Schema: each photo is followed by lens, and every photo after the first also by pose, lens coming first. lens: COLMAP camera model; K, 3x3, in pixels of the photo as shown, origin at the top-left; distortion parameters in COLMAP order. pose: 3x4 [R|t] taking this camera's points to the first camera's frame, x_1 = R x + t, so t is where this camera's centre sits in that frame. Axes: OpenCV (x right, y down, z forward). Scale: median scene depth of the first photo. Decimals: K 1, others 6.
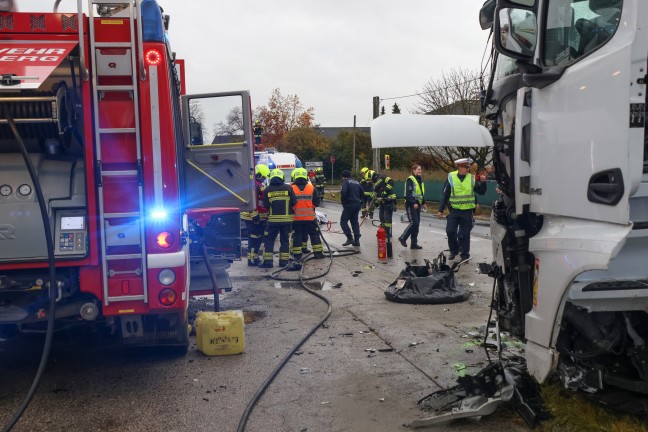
lens RADIAL K [[734.1, 0, 324.0], [0, 734.1, 216.0], [0, 0, 1]] dist [0.014162, 0.014258]
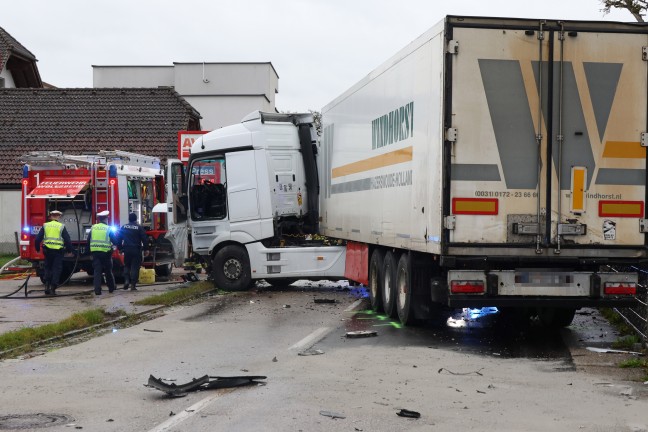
lens RADIAL K [[734.1, 0, 324.0], [0, 734.1, 216.0], [0, 0, 1]] dist [0.014162, 0.014258]
pose [[0.988079, 0.027489, -0.151473, 1.216935], [-0.036009, 0.997902, -0.053798, 0.083543], [0.149676, 0.058611, 0.986996, -2.132986]]
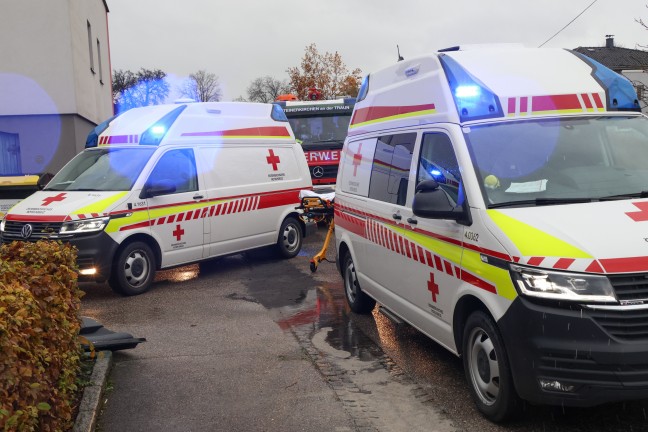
lens RADIAL K [[734.1, 0, 324.0], [0, 734.1, 216.0], [0, 0, 1]] dist [0.014162, 0.014258]
pose [[0.999292, -0.018205, -0.032940, -0.546790], [0.018891, 0.999608, 0.020649, -0.241744], [0.032551, -0.021257, 0.999244, 4.399764]]
